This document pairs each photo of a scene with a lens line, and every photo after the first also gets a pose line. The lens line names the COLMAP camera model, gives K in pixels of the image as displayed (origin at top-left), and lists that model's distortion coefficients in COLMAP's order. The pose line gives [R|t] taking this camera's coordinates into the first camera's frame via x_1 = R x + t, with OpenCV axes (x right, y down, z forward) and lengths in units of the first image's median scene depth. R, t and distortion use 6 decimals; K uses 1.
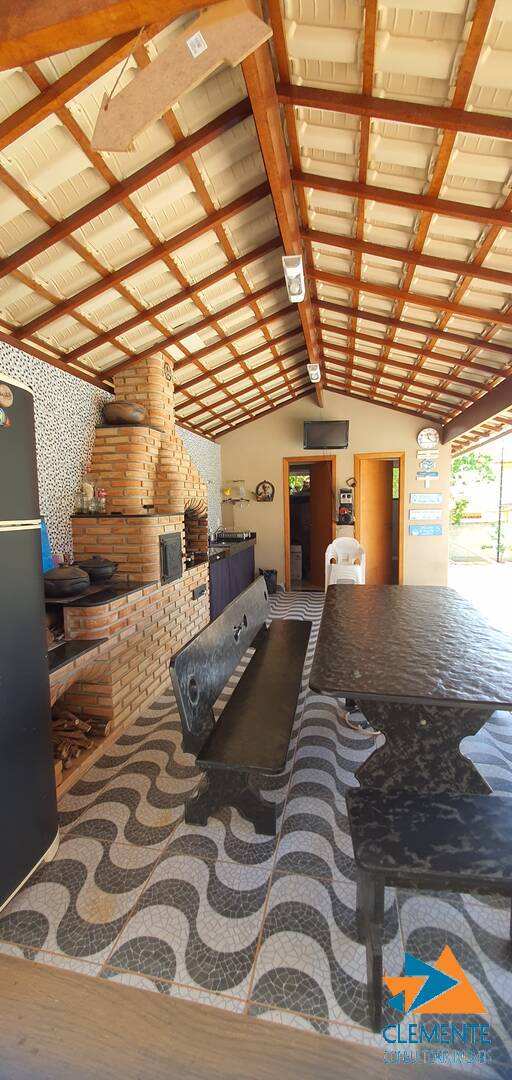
lens RADIAL K [[431.3, 0, 241.9], [0, 431.3, 547.2], [0, 0, 1]] dist [-0.000766, -0.000481]
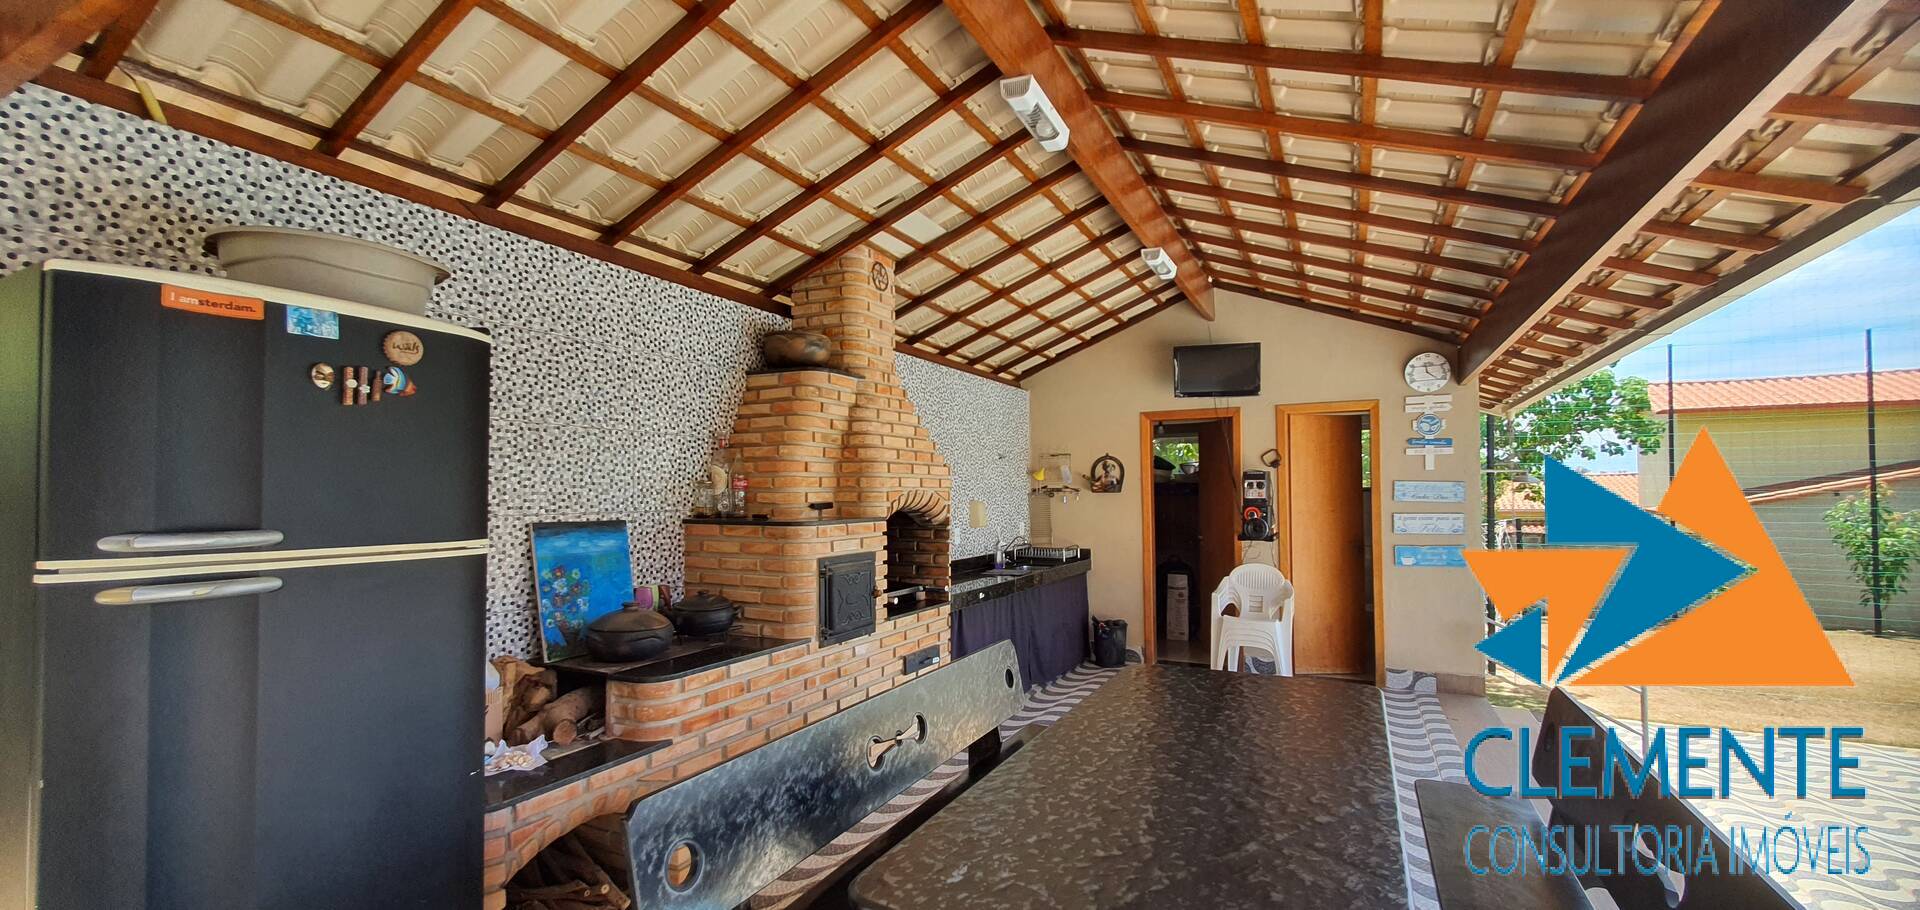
lens RADIAL K [[766.7, 0, 970.8], [0, 766.7, 475.5], [0, 0, 1]] dist [-0.000766, -0.000481]
pose [[0.973703, 0.007238, -0.227705, 0.198079], [-0.033550, 0.993154, -0.111893, -0.024595], [0.225336, 0.116590, 0.967280, 0.045809]]
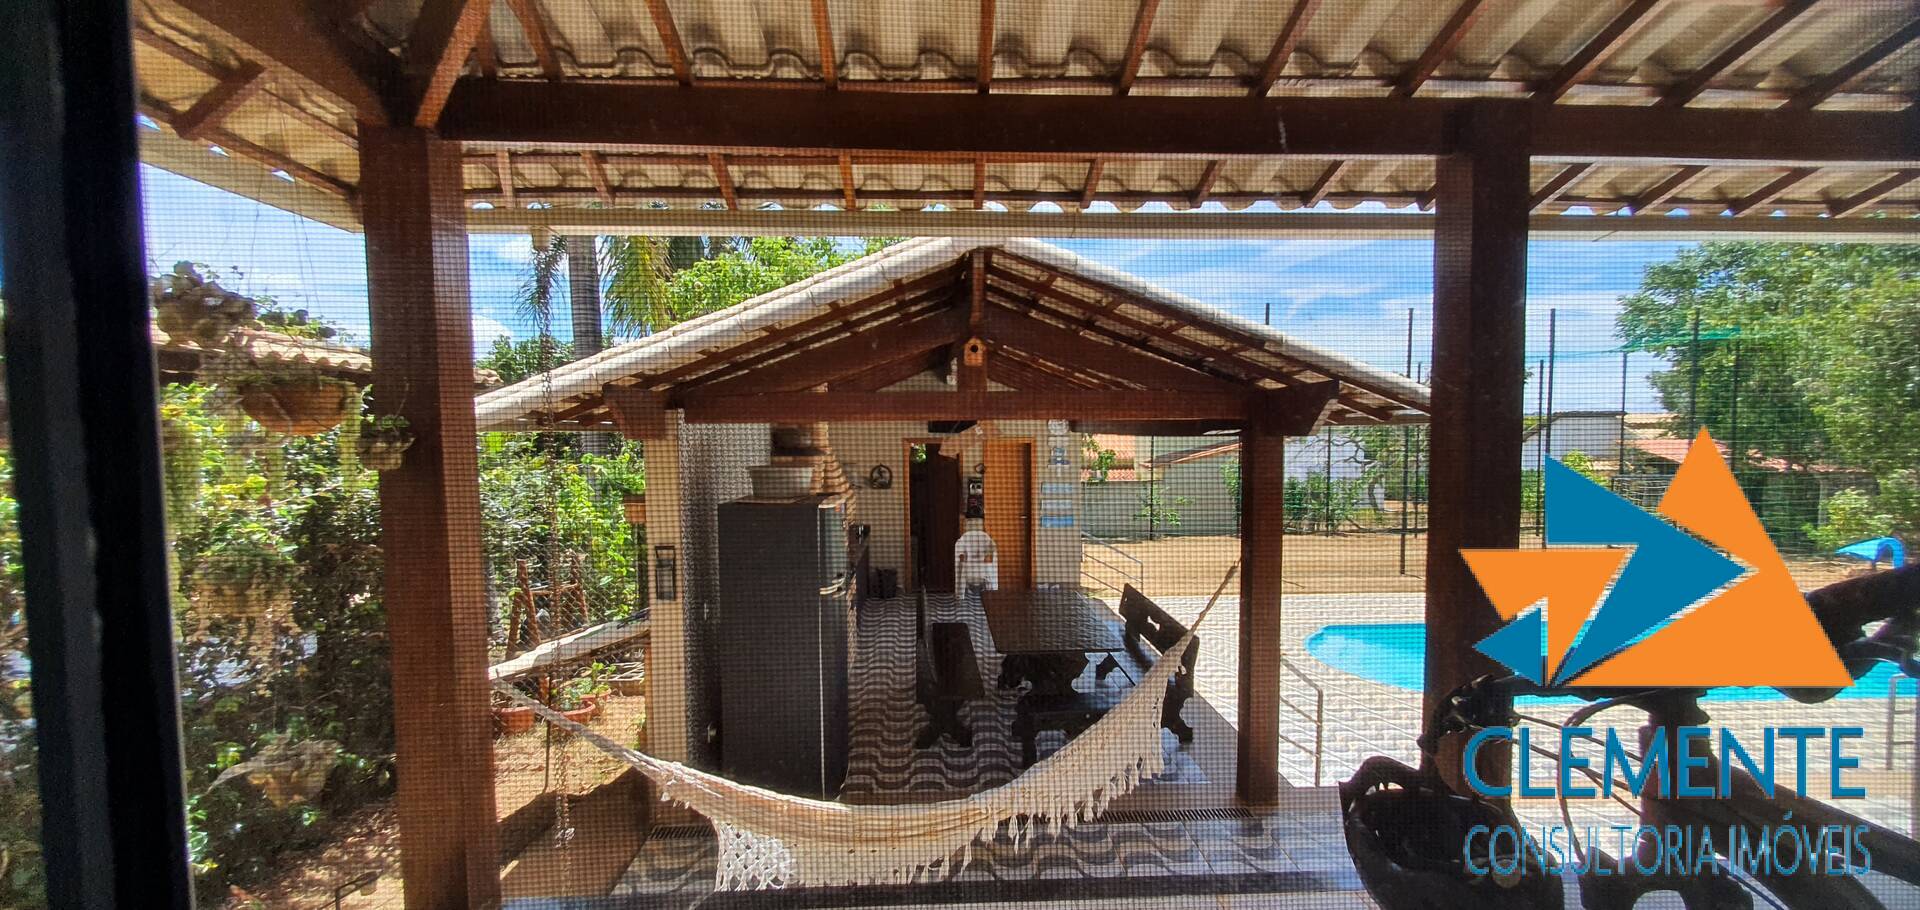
lens RADIAL K [[766.7, 0, 970.8], [0, 766.7, 475.5], [0, 0, 1]] dist [-0.000766, -0.000481]
pose [[0.959935, -0.003084, 0.280204, -0.374728], [0.013528, 0.999284, -0.035346, -0.141778], [-0.279894, 0.037721, 0.959289, -0.935385]]
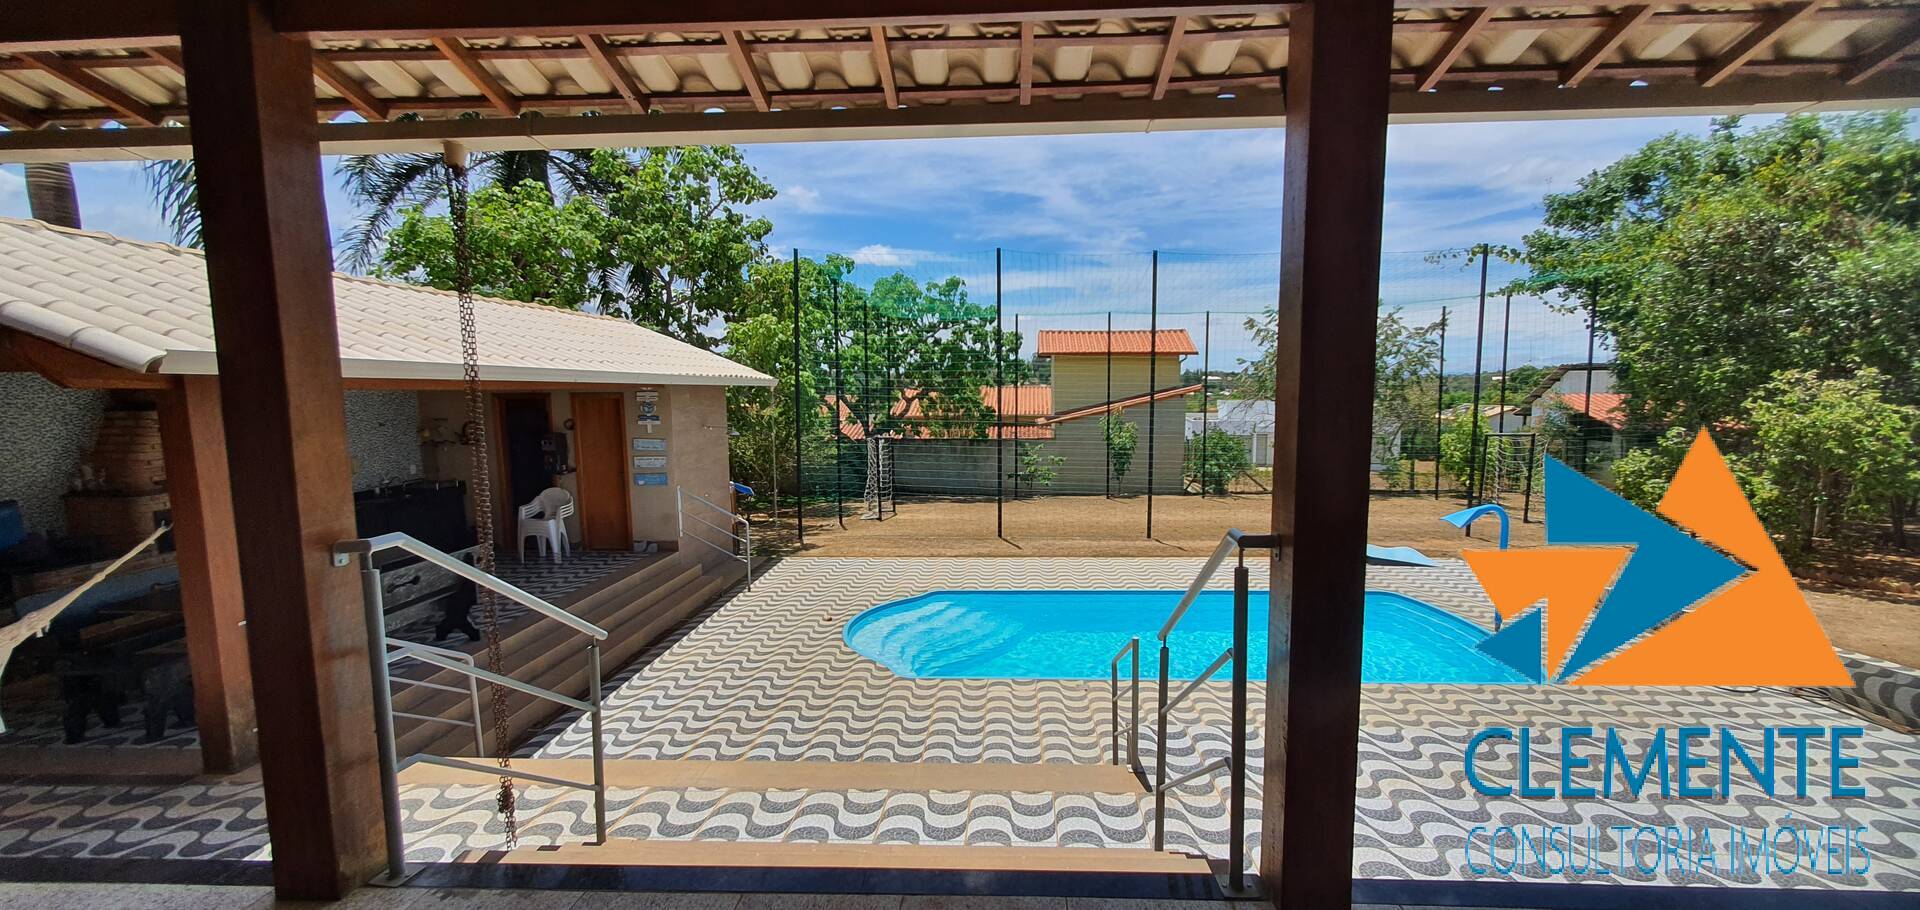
lens RADIAL K [[766.7, 0, 970.8], [0, 766.7, 475.5], [0, 0, 1]] dist [-0.000766, -0.000481]
pose [[0.979078, -0.011667, 0.203151, 1.301224], [0.007788, 0.999772, 0.019883, -0.126101], [-0.203337, -0.017885, 0.978945, -1.230791]]
